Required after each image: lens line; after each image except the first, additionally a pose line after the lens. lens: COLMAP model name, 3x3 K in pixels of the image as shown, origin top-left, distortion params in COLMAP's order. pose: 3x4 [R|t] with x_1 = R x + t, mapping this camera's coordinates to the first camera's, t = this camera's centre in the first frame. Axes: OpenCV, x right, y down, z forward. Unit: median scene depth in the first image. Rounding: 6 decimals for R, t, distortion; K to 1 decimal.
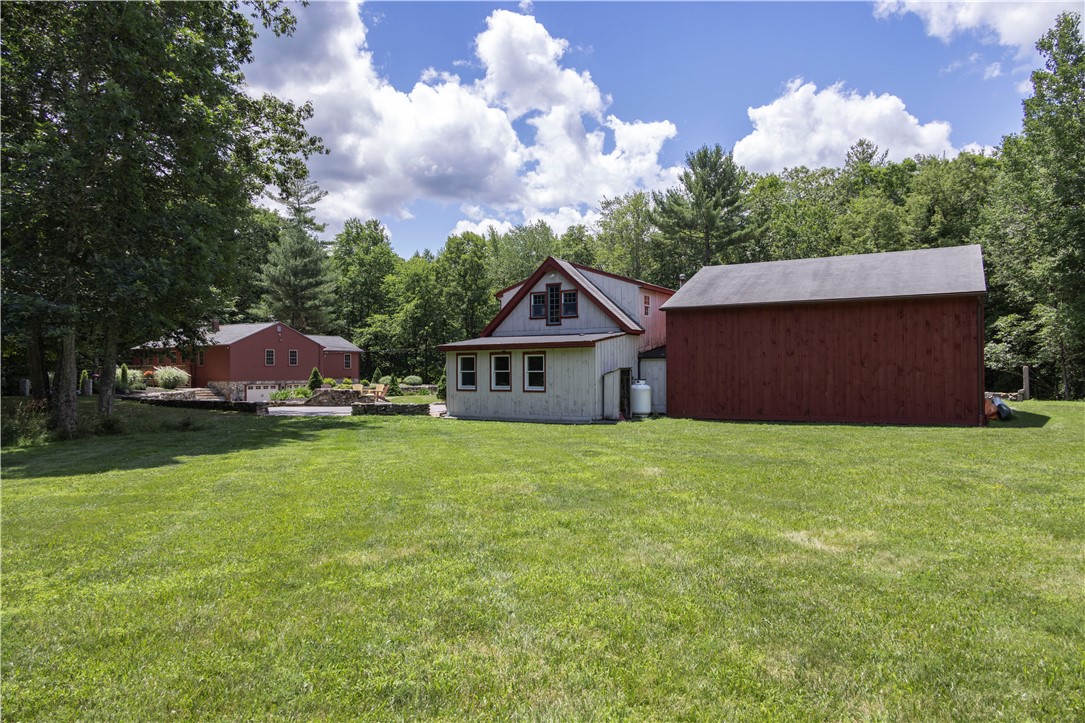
lens RADIAL K [[744.8, 0, 543.8], [0, 744.8, 364.6], [0, 0, 1]] dist [-0.000763, -0.001052]
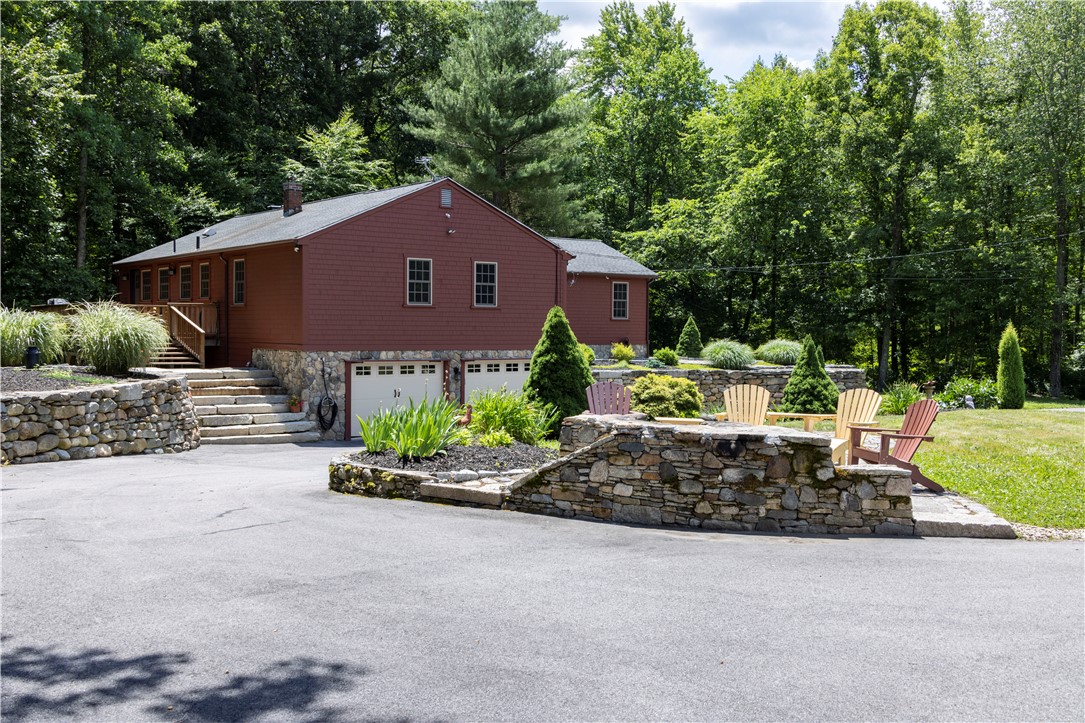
lens RADIAL K [[1084.2, 0, 542.2], [0, 1084.2, 359.7], [0, 0, 1]] dist [-0.010741, 0.000000]
pose [[0.958495, 0.021247, -0.284317, -0.120009], [-0.010322, 0.999152, 0.039871, 0.003935], [0.284923, -0.035281, 0.957901, 0.375737]]
